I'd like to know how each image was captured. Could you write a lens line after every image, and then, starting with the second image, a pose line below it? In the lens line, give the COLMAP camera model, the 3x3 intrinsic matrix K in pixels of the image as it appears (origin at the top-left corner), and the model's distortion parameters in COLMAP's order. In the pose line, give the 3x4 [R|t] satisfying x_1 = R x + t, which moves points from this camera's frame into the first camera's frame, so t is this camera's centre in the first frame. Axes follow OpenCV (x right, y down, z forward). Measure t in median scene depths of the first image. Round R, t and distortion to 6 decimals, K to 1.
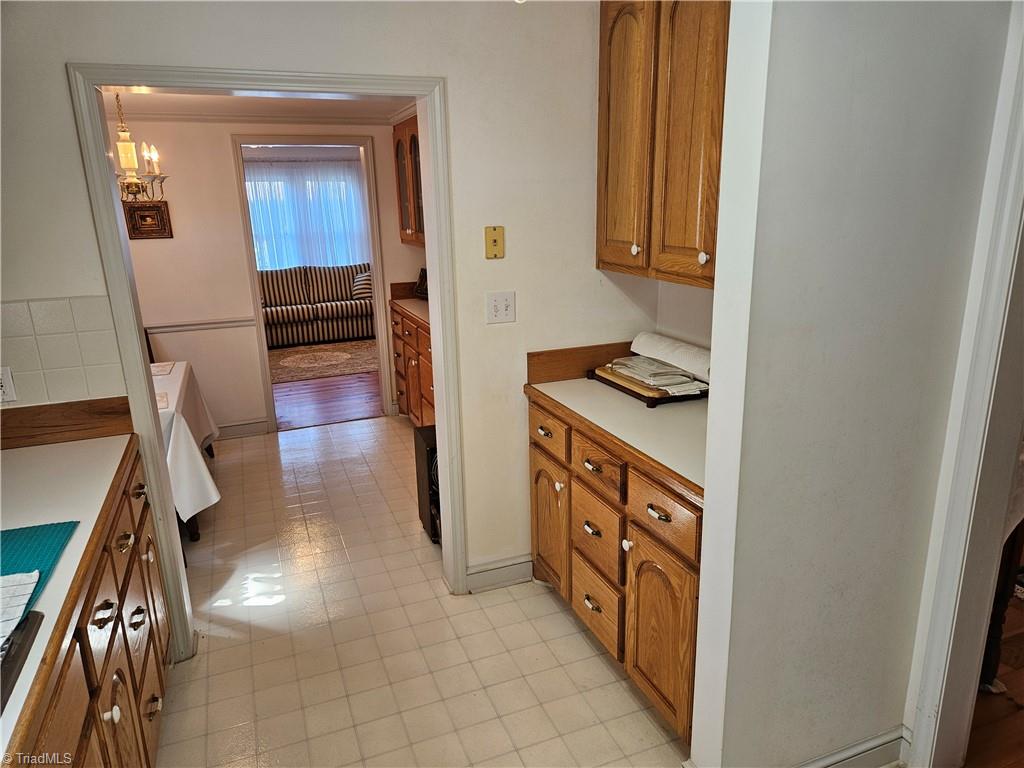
lens RADIAL K [[686.1, 0, 514.2], [0, 686.1, 380.8], [0, 0, 1]] dist [0.046151, -0.022307]
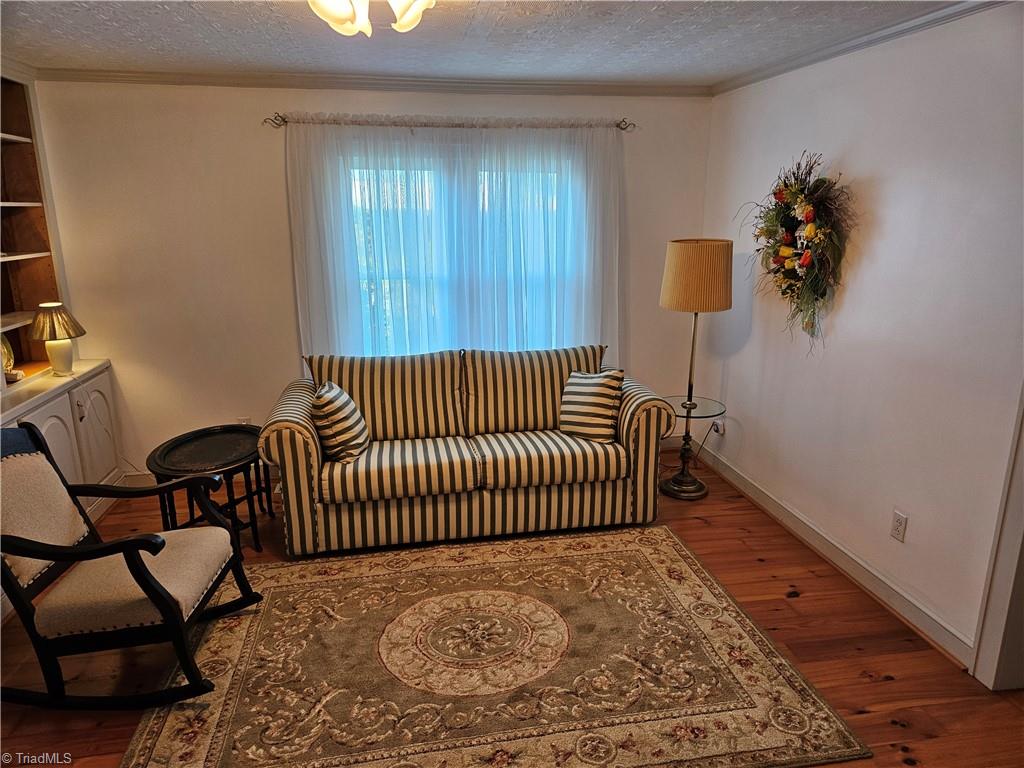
lens RADIAL K [[686.1, 0, 509.6], [0, 686.1, 383.1], [0, 0, 1]] dist [0.046151, -0.022307]
pose [[0.978589, 0.075780, -0.191367, -0.181827], [-0.080523, 0.996606, -0.017118, -0.138636], [0.189420, 0.032161, 0.981369, 0.551552]]
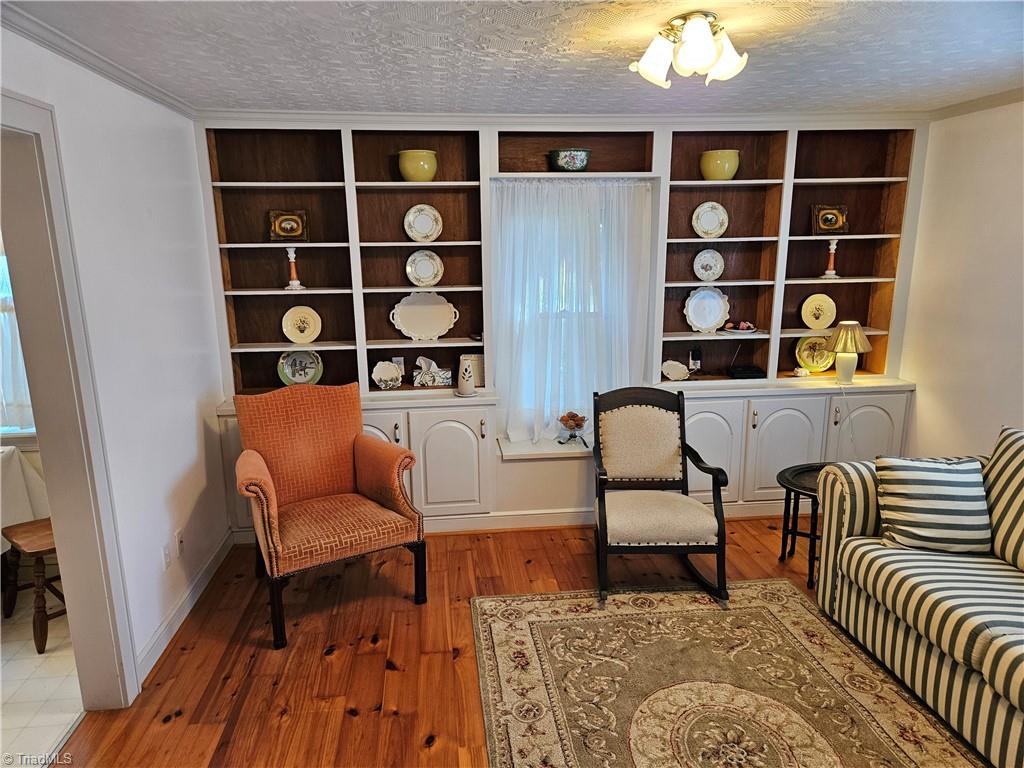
lens RADIAL K [[686.1, 0, 507.6], [0, 686.1, 390.9], [0, 0, 1]] dist [0.046151, -0.022307]
pose [[-0.269397, 0.237620, -0.933253, -0.010310], [-0.237613, 0.922719, 0.303528, -0.215454], [0.933255, 0.303523, -0.192117, 0.789846]]
